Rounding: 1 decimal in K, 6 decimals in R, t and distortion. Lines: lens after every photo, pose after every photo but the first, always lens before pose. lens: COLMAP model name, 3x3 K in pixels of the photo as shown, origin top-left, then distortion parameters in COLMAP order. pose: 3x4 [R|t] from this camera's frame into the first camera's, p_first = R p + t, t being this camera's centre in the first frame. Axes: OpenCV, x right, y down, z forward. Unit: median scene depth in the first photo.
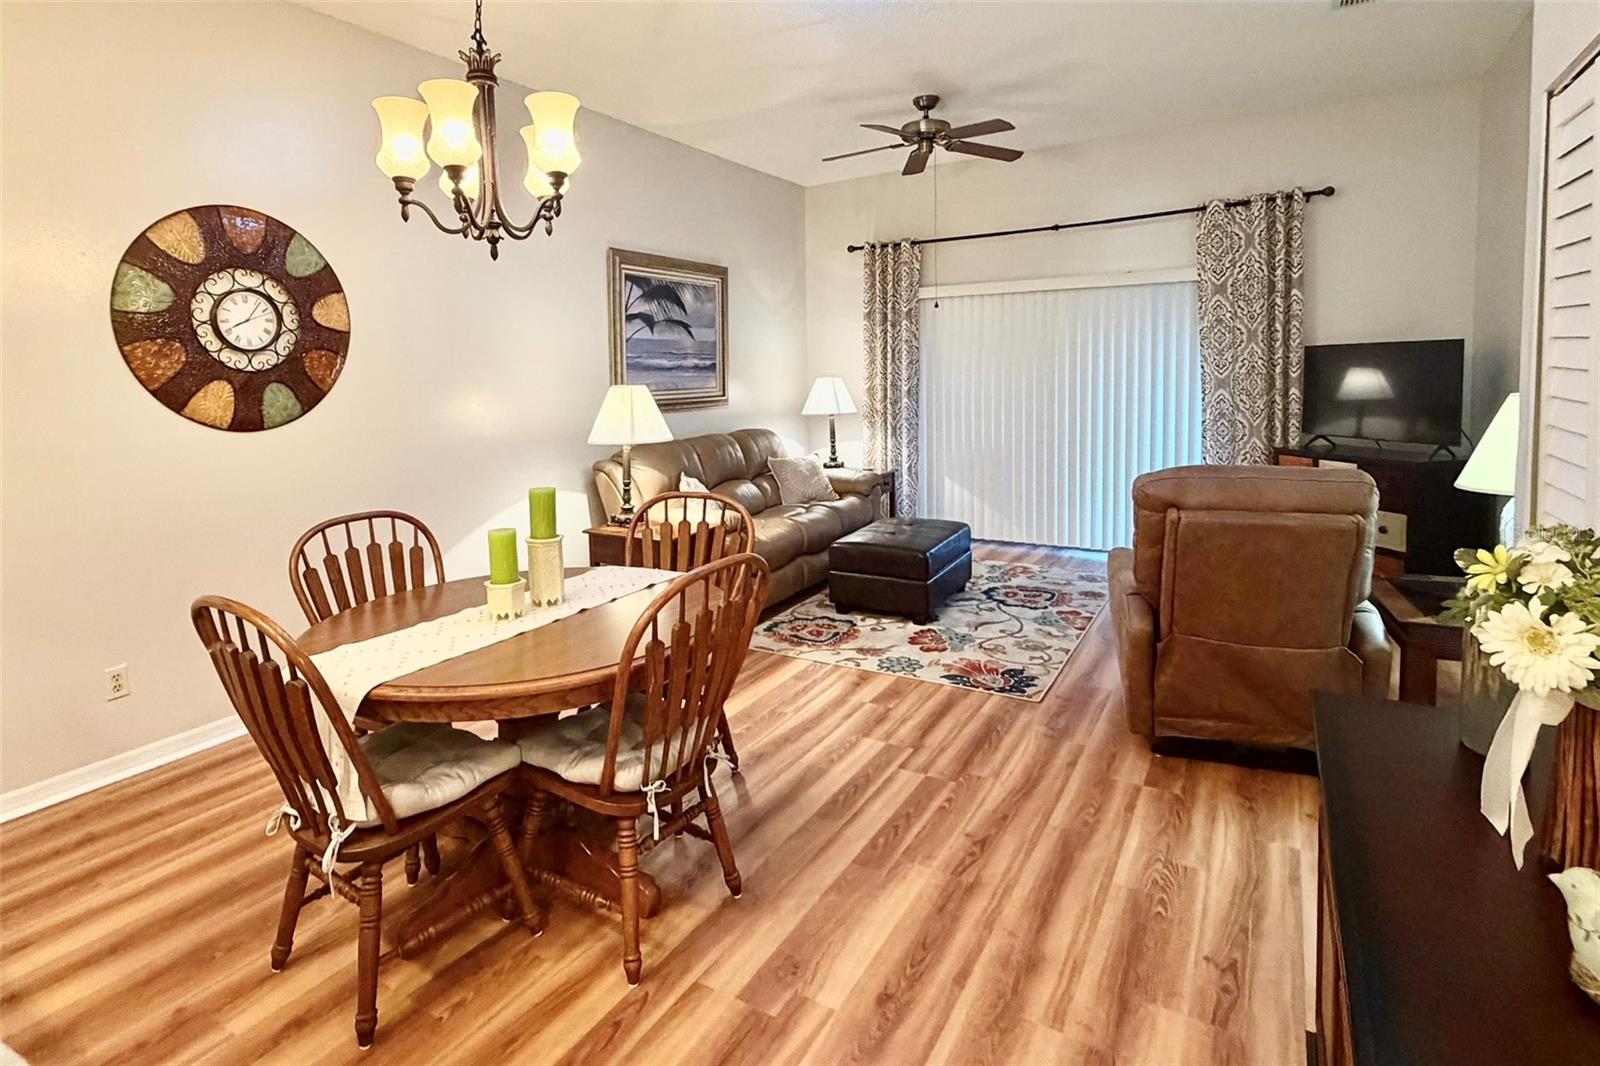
lens RADIAL K [[815.6, 0, 757.2], [0, 815.6, 431.2], [0, 0, 1]] dist [-0.004611, 0.001020]
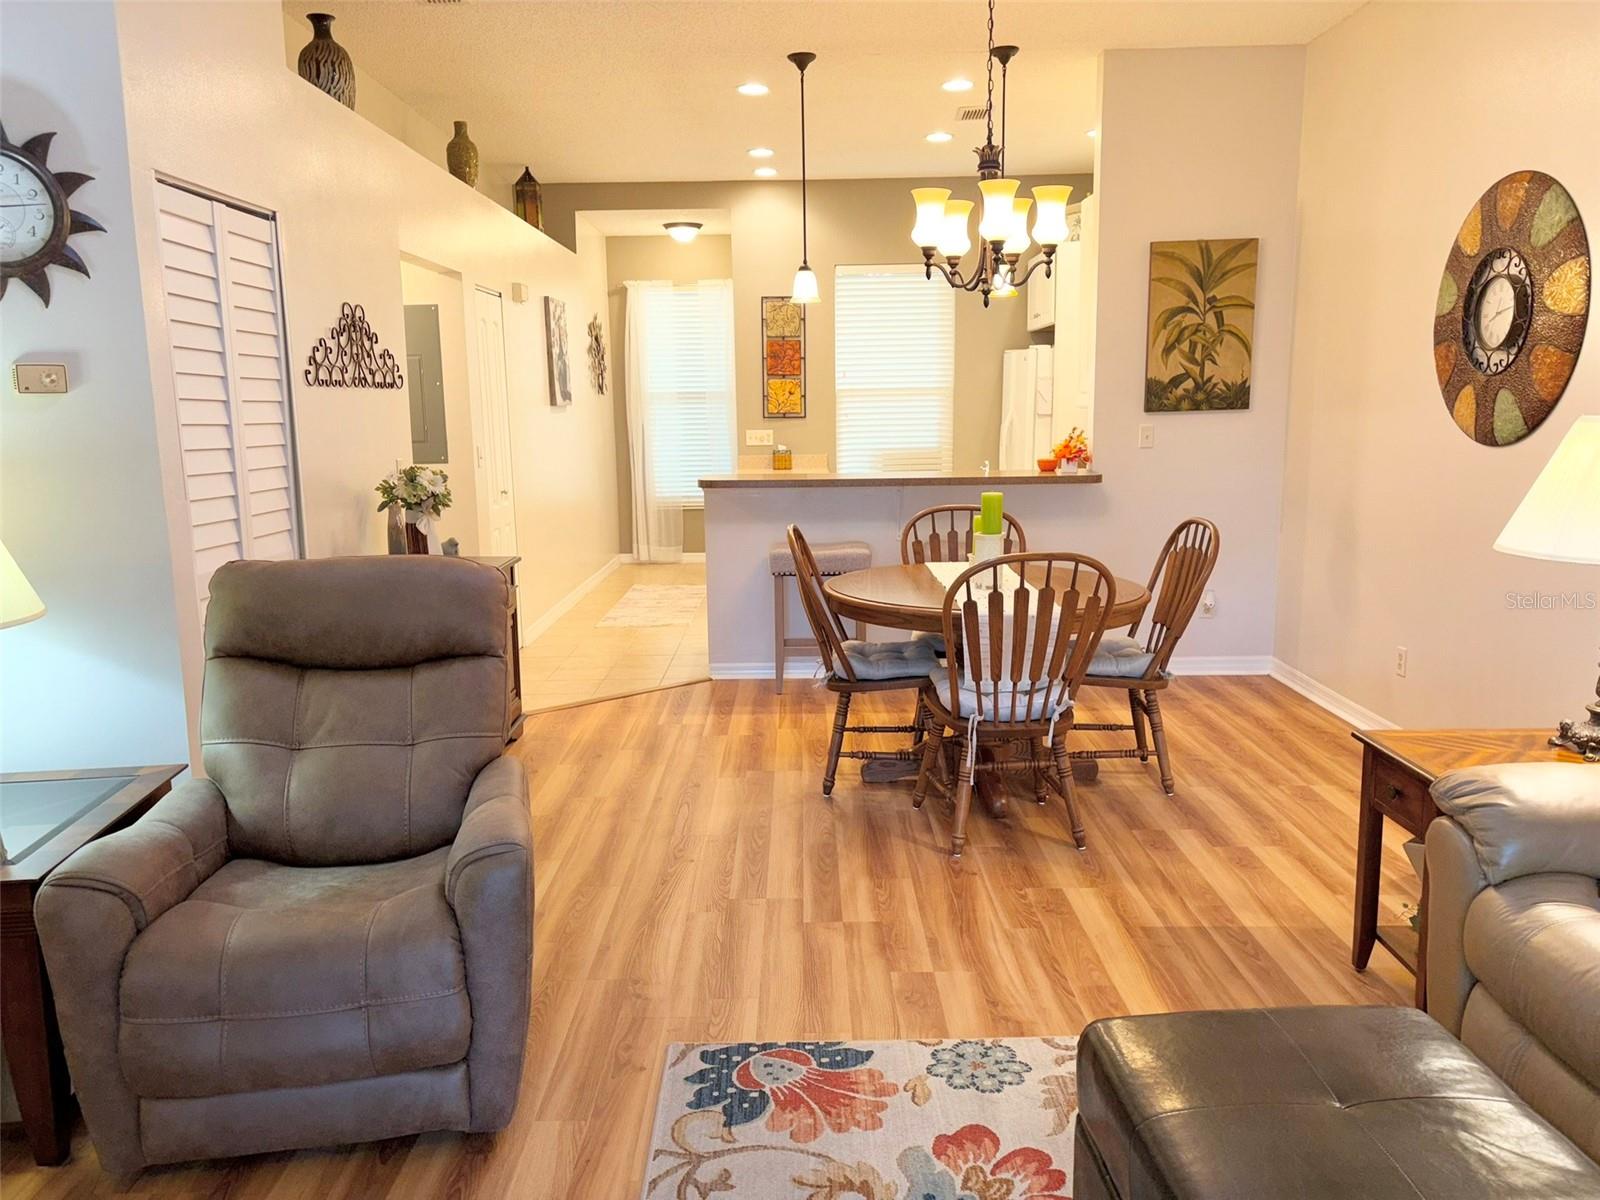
lens RADIAL K [[1199.3, 0, 796.4], [0, 1199.3, 614.2], [0, 0, 1]] dist [0.048260, -0.055881]
pose [[-0.844084, 0.131428, -0.519855, 0.513248], [-0.002693, 0.968445, 0.249213, -0.109674], [0.536204, 0.211757, -0.817095, 1.285287]]
